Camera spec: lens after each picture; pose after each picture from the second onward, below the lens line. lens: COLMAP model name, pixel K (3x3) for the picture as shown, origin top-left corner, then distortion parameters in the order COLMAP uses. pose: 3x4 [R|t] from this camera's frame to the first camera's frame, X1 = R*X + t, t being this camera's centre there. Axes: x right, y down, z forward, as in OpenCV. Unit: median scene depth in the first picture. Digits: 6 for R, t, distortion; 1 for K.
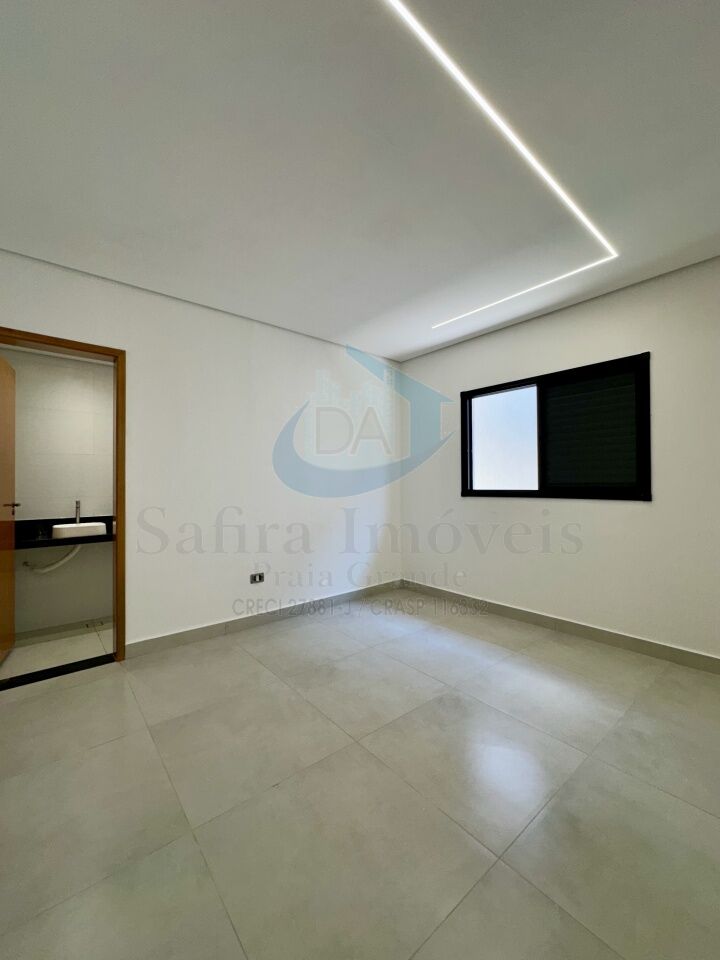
lens RADIAL K [[384.0, 0, 360.0], [0, 384.0, 480.0], [0, 0, 1]] dist [-0.002031, 0.000419]
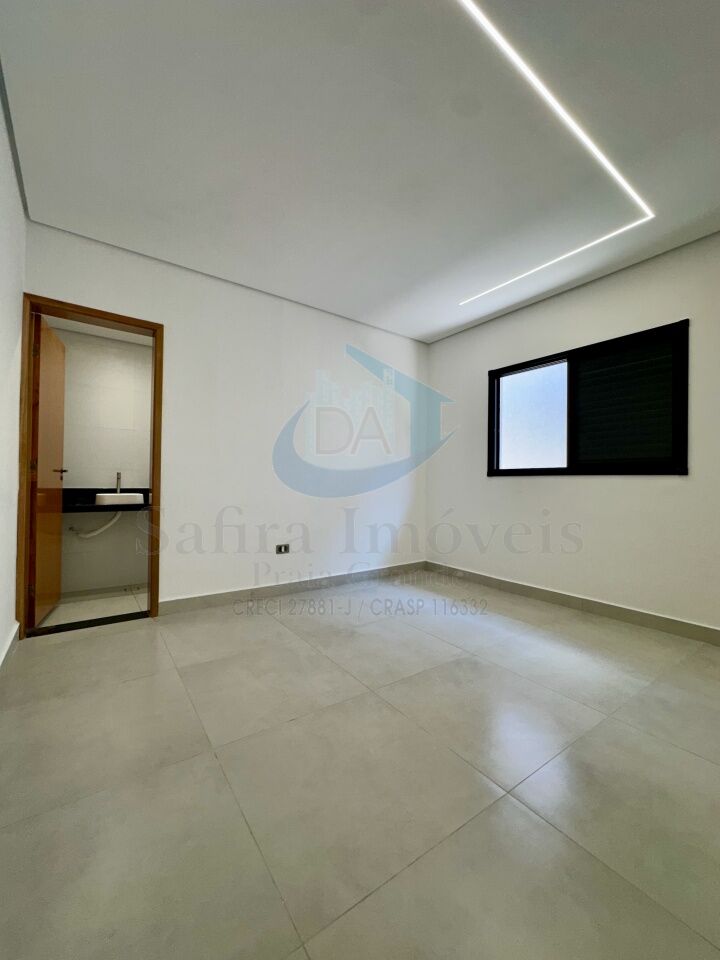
lens RADIAL K [[384.0, 0, 360.0], [0, 384.0, 480.0], [0, 0, 1]] dist [-0.002031, 0.000419]
pose [[0.996984, 0.018610, -0.075343, 0.014373], [-0.018487, 0.999826, 0.002330, 0.066851], [0.075373, -0.000930, 0.997155, -0.012634]]
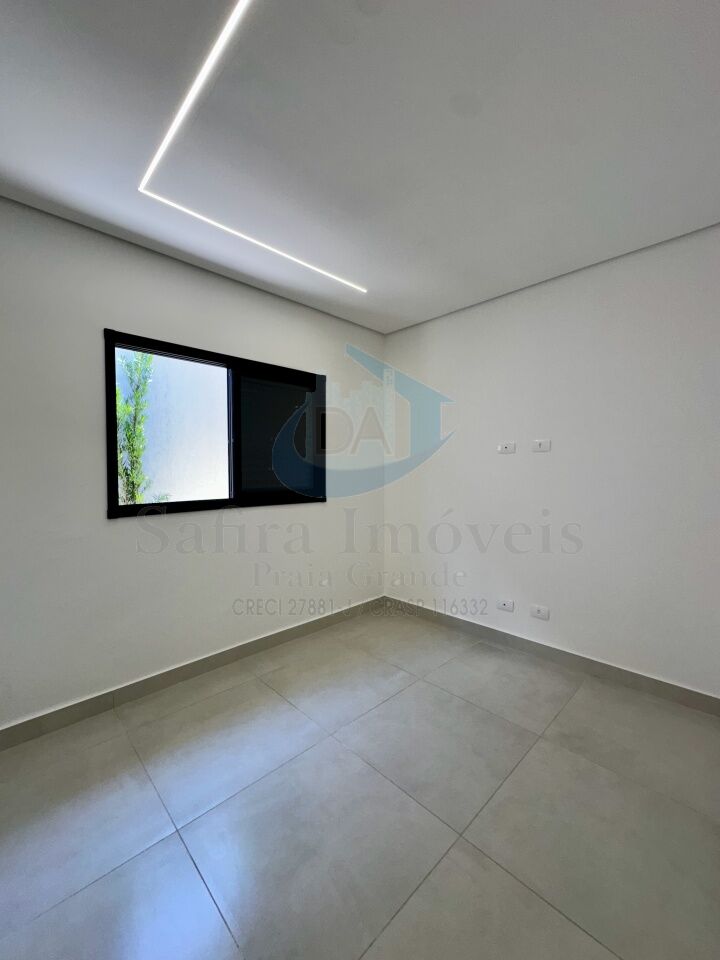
lens RADIAL K [[383.3, 0, 357.1], [0, 383.3, 480.7], [0, 0, 1]] dist [-0.001553, -0.000036]
pose [[-0.058647, -0.028949, 0.997859, -0.368852], [-0.008273, 0.999559, 0.028512, -0.038392], [-0.998245, -0.006583, -0.058861, 0.813228]]
